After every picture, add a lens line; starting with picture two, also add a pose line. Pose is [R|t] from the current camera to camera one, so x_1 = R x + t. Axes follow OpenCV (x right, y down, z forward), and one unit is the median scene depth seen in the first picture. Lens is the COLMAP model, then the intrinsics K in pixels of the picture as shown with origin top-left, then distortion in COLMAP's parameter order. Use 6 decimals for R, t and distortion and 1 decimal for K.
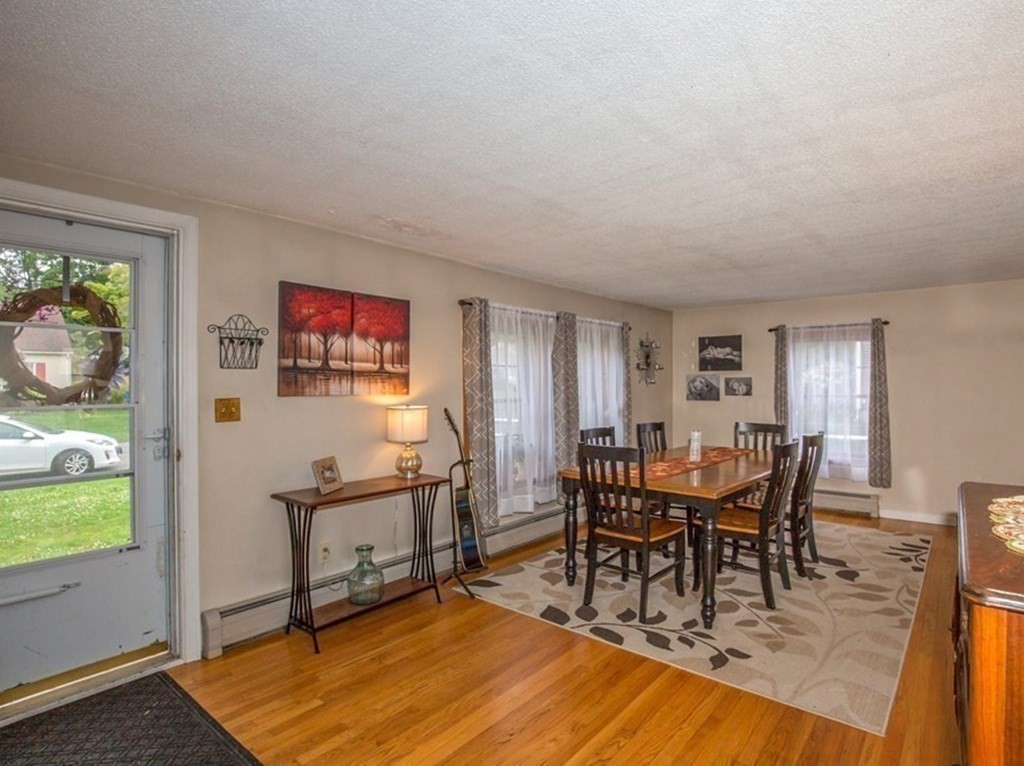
lens RADIAL K [[553.9, 0, 545.3], [0, 553.9, 380.8], [0, 0, 1]] dist [-0.029902, 0.000008]
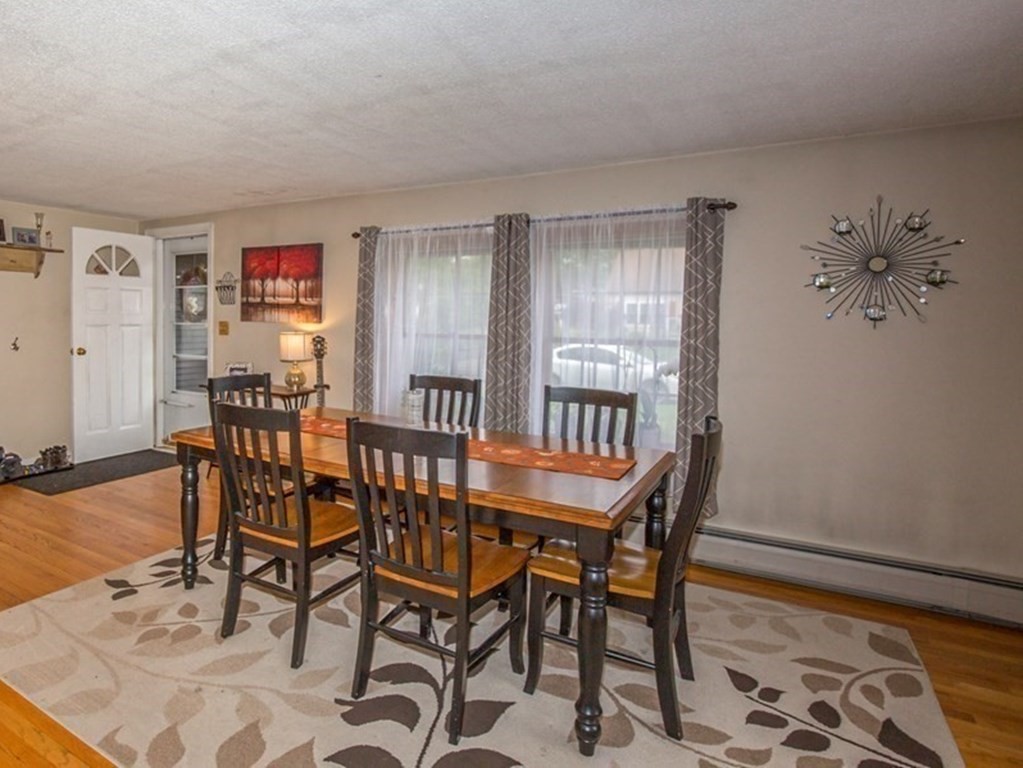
lens RADIAL K [[605.5, 0, 355.4], [0, 605.5, 345.2], [0, 0, 1]] dist [-0.023620, 0.002073]
pose [[0.057367, 0.045715, -0.997306, 1.152430], [-0.011621, 0.998914, 0.045120, 0.013337], [0.998286, 0.009001, 0.057836, 1.105053]]
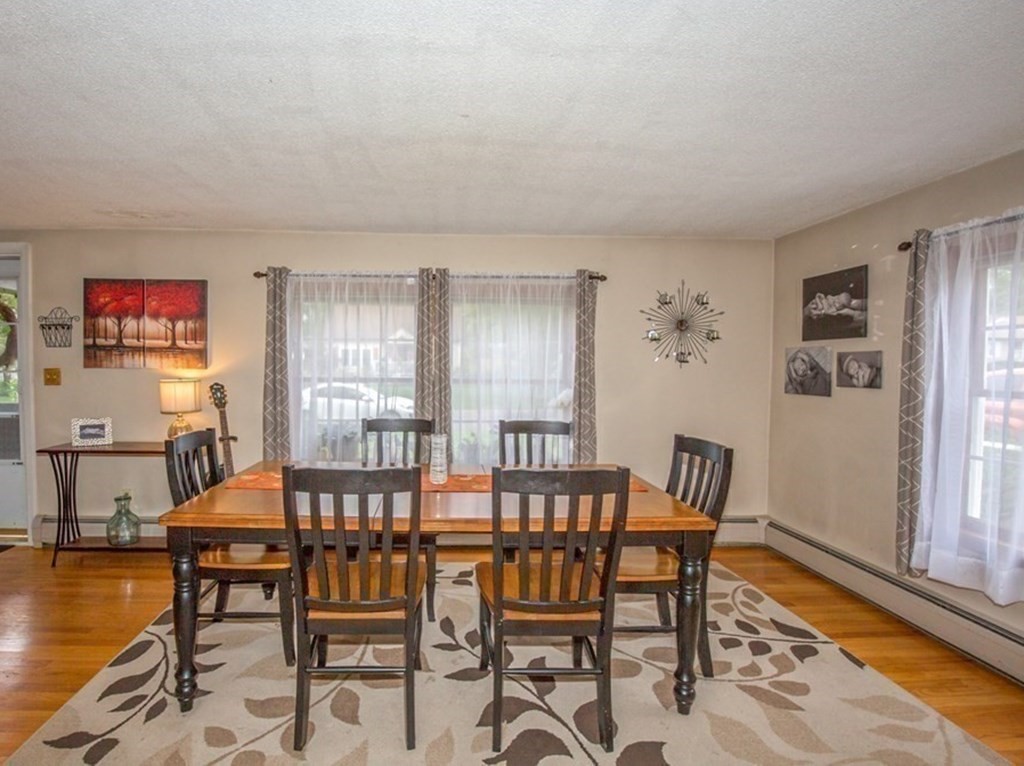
lens RADIAL K [[545.4, 0, 433.8], [0, 545.4, 379.7], [0, 0, 1]] dist [-0.025123, 0.000968]
pose [[0.630432, 0.029530, -0.775683, 0.924754], [-0.004130, 0.999390, 0.034690, 0.007988], [0.776234, -0.018666, 0.630169, 0.752880]]
